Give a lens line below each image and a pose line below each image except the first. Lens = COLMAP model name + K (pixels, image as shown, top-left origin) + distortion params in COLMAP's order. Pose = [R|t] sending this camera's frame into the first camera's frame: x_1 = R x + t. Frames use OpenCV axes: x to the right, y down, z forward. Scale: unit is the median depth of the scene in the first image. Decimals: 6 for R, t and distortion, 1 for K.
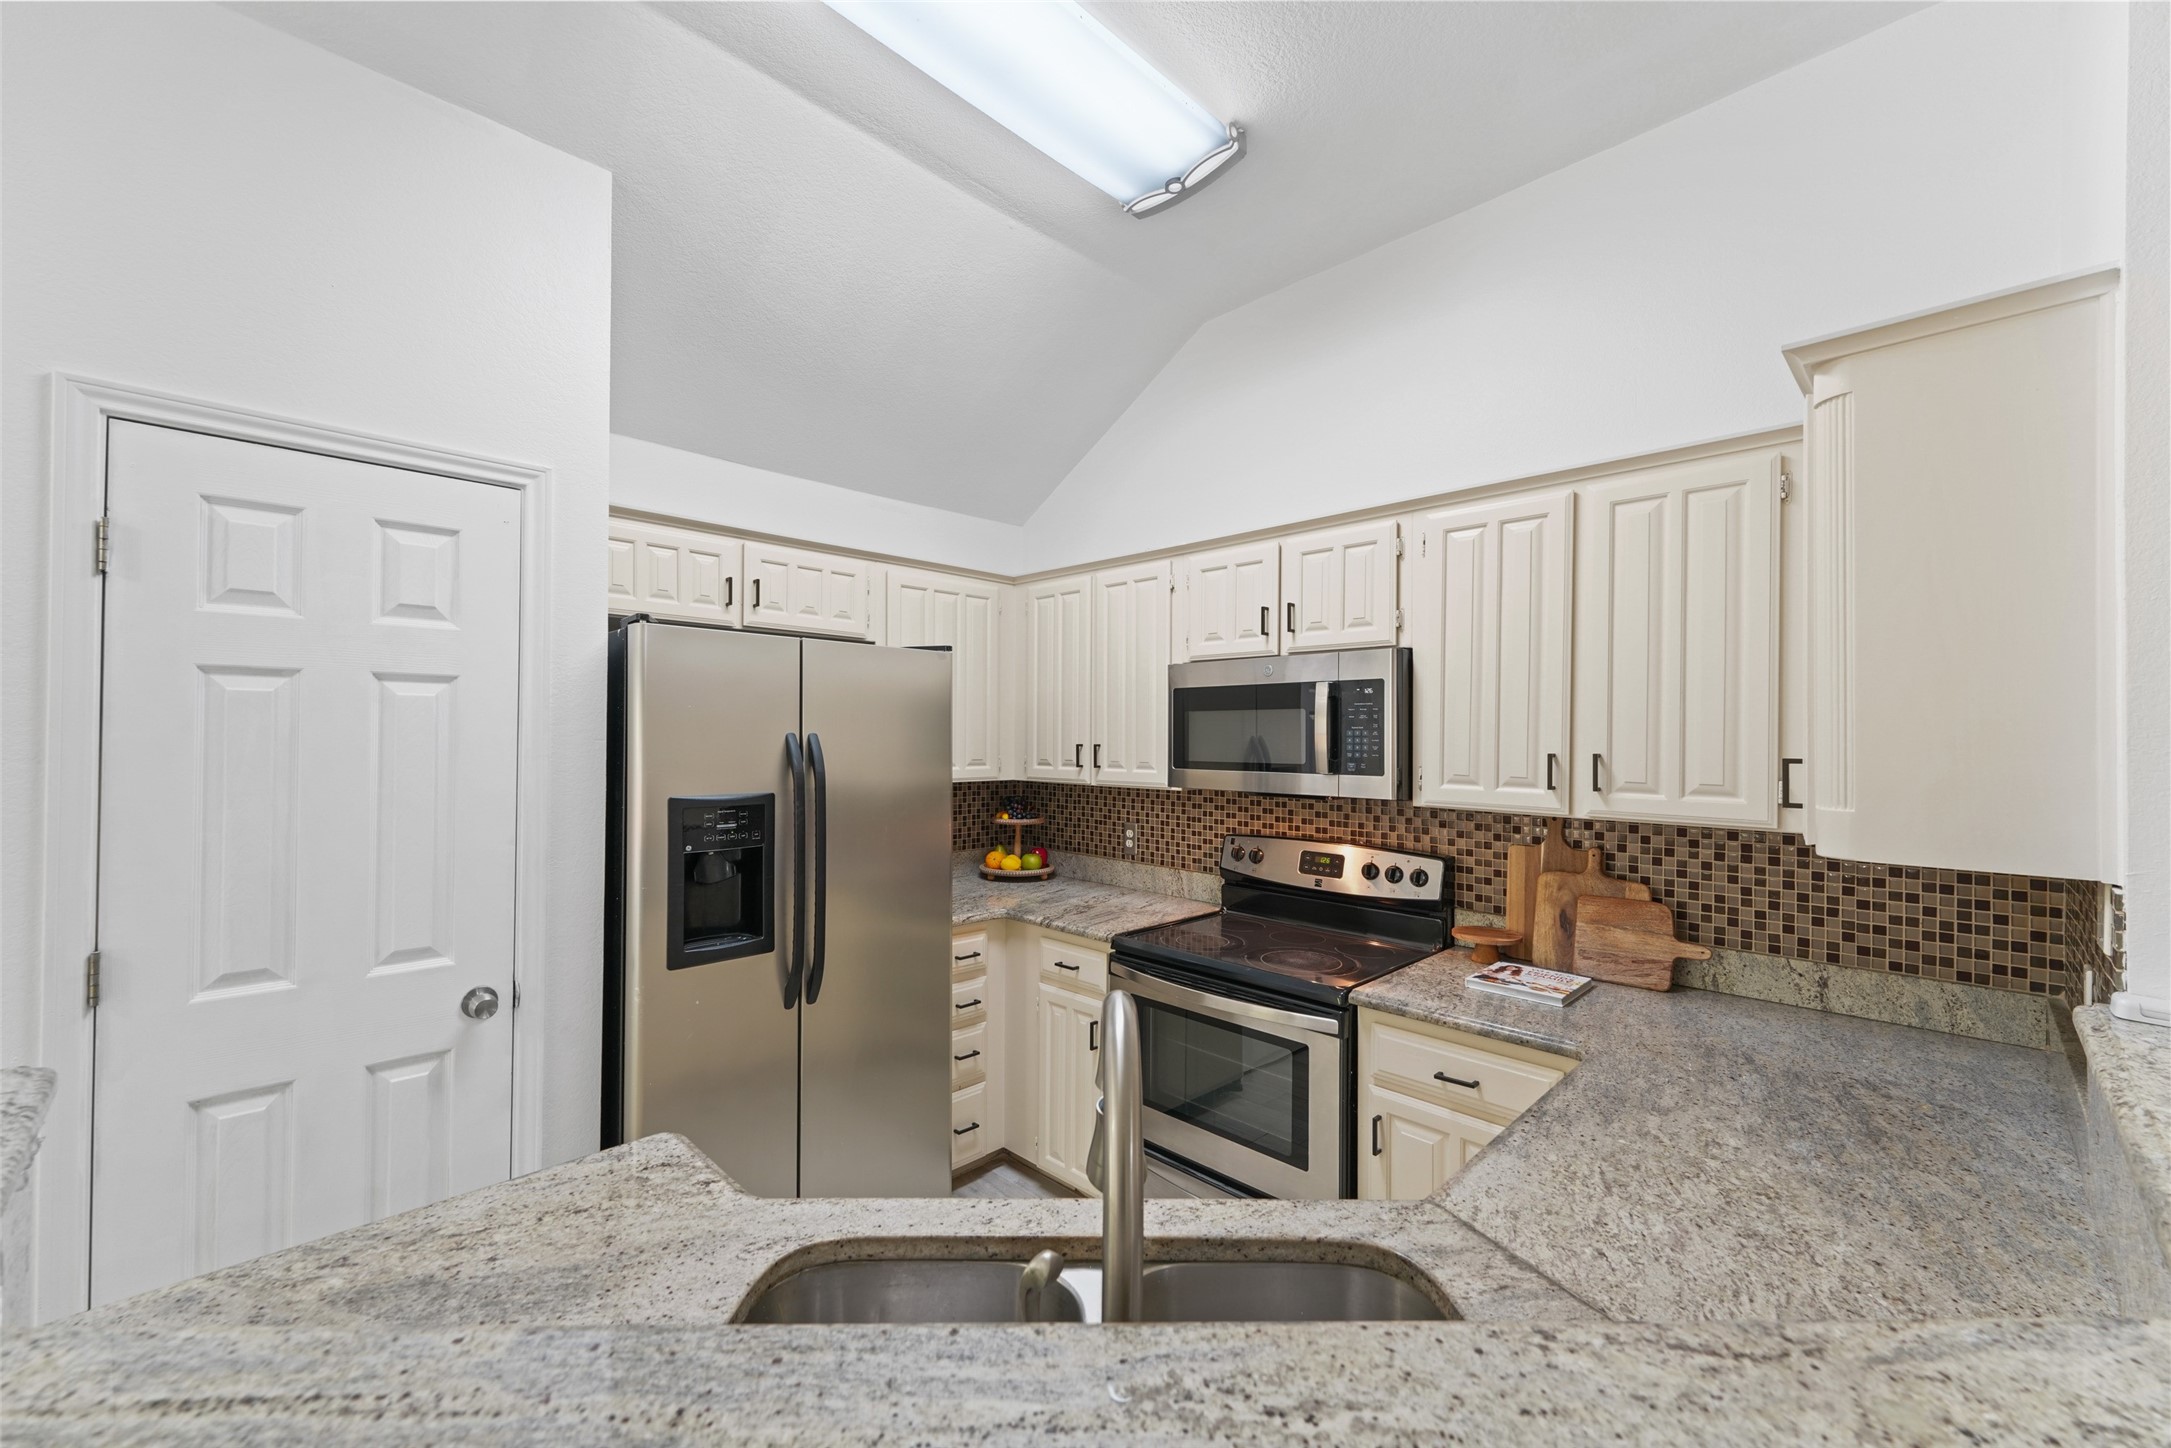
lens RADIAL K [[857.8, 0, 1071.1], [0, 857.8, 730.7], [0, 0, 1]] dist [0.007950, -0.000398]
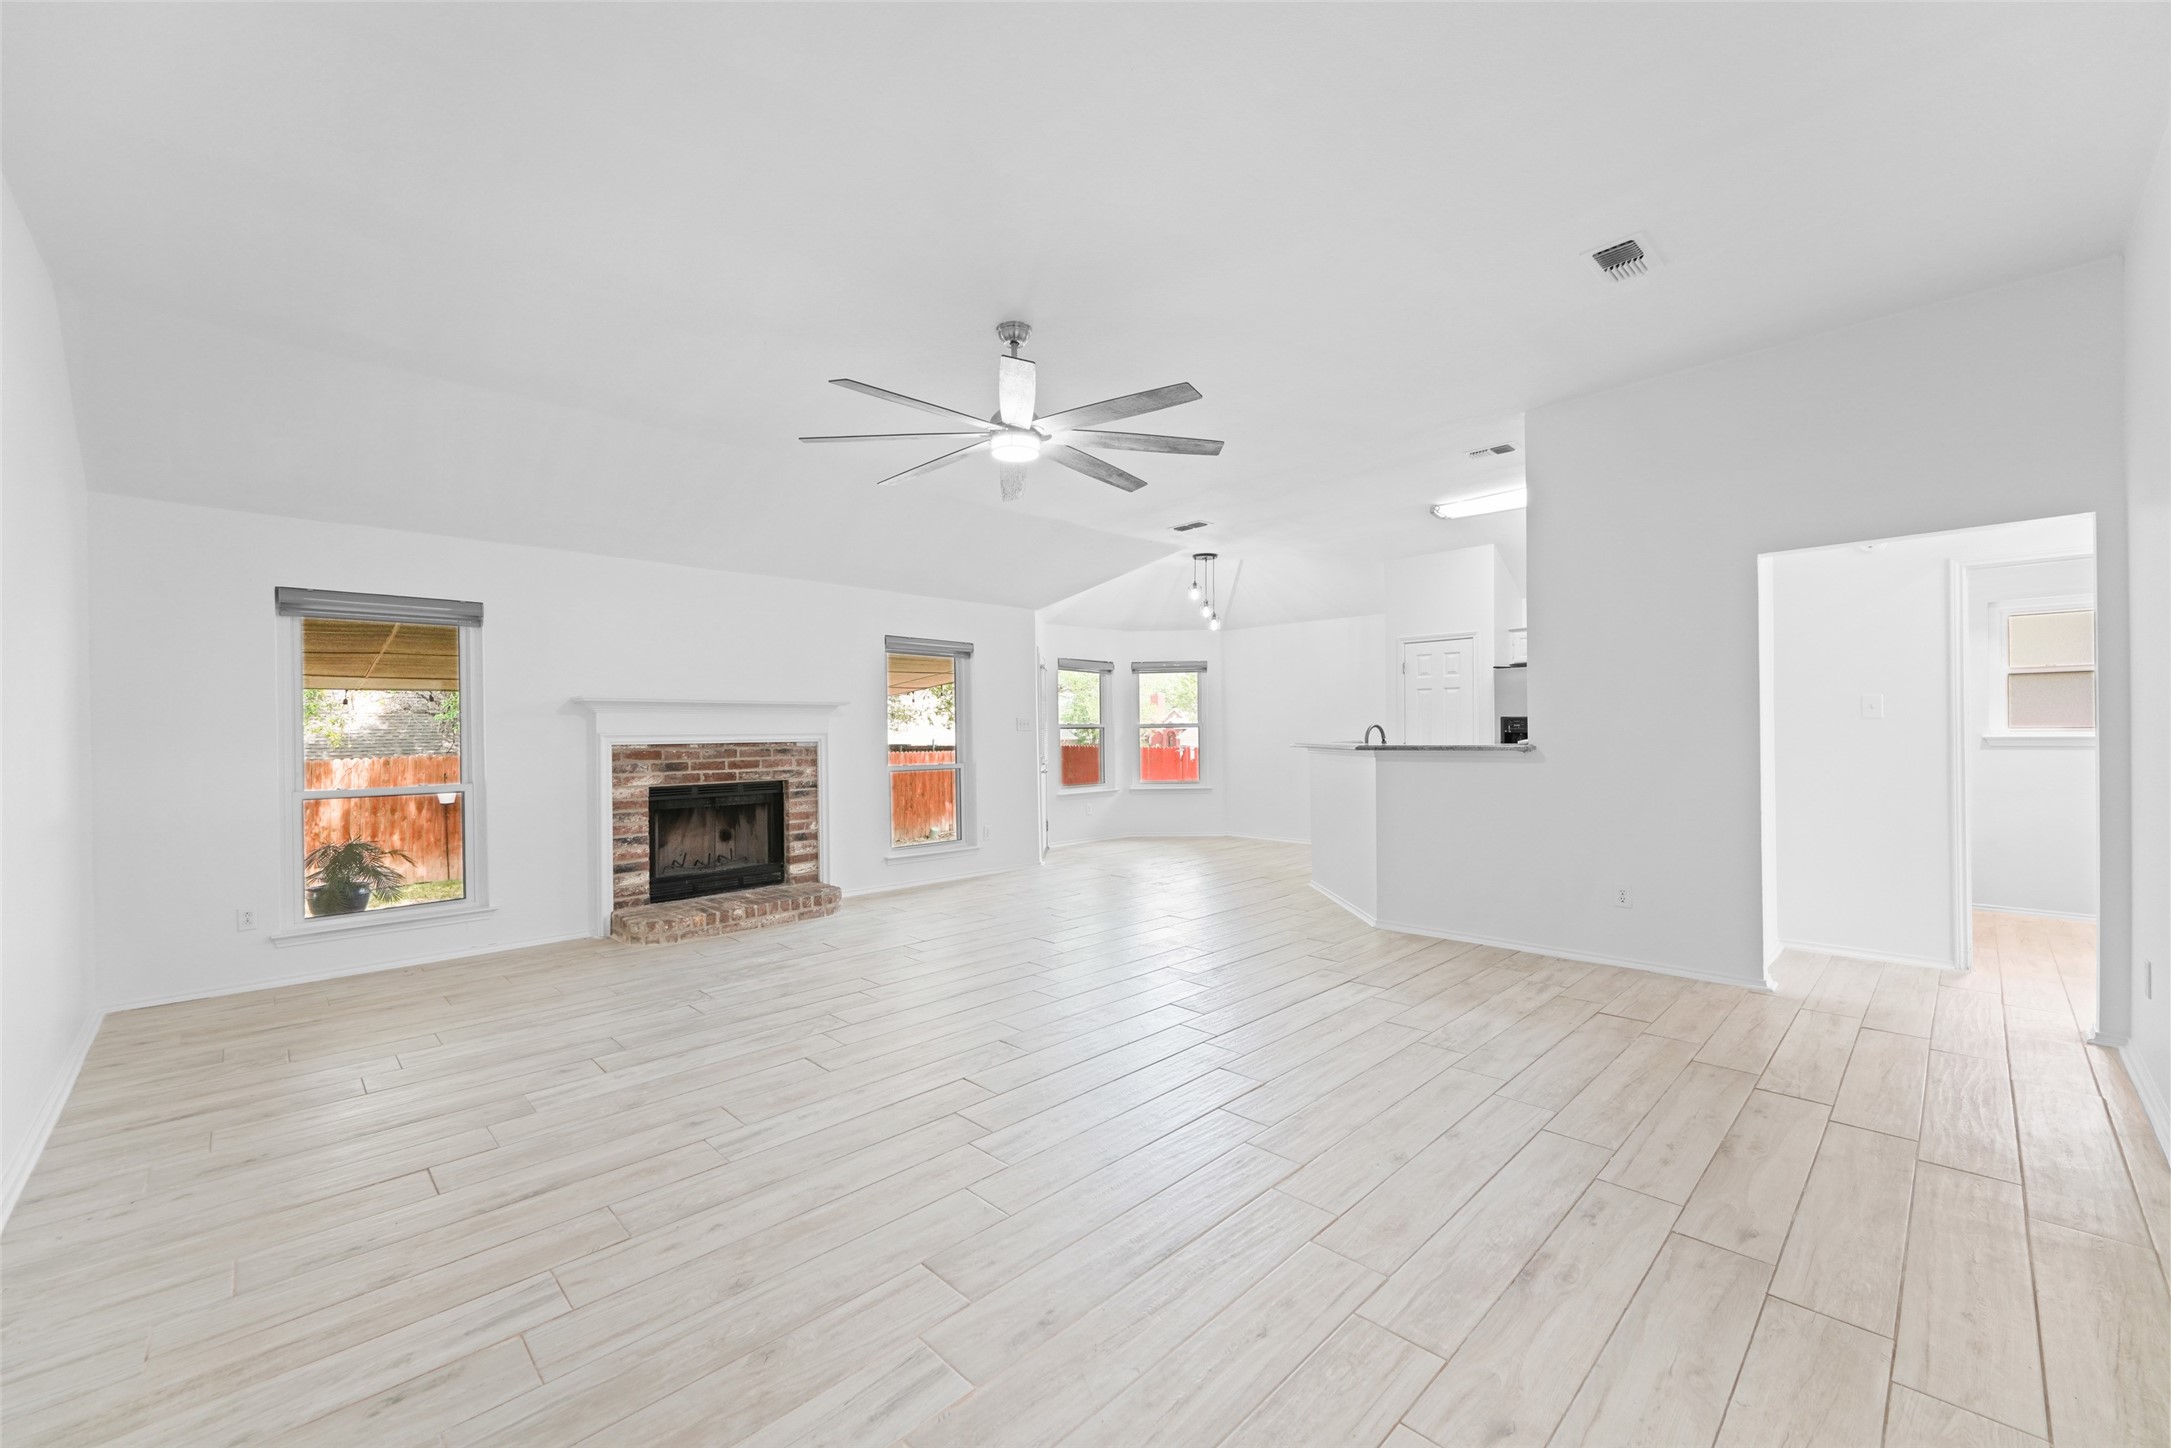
lens RADIAL K [[857.8, 0, 1071.1], [0, 857.8, 730.7], [0, 0, 1]] dist [0.007950, -0.000398]
pose [[-0.008871, -0.008720, -0.999923, 2.618114], [0.012622, 0.999881, -0.008832, 0.124162], [0.999881, -0.012699, -0.008760, -0.640363]]
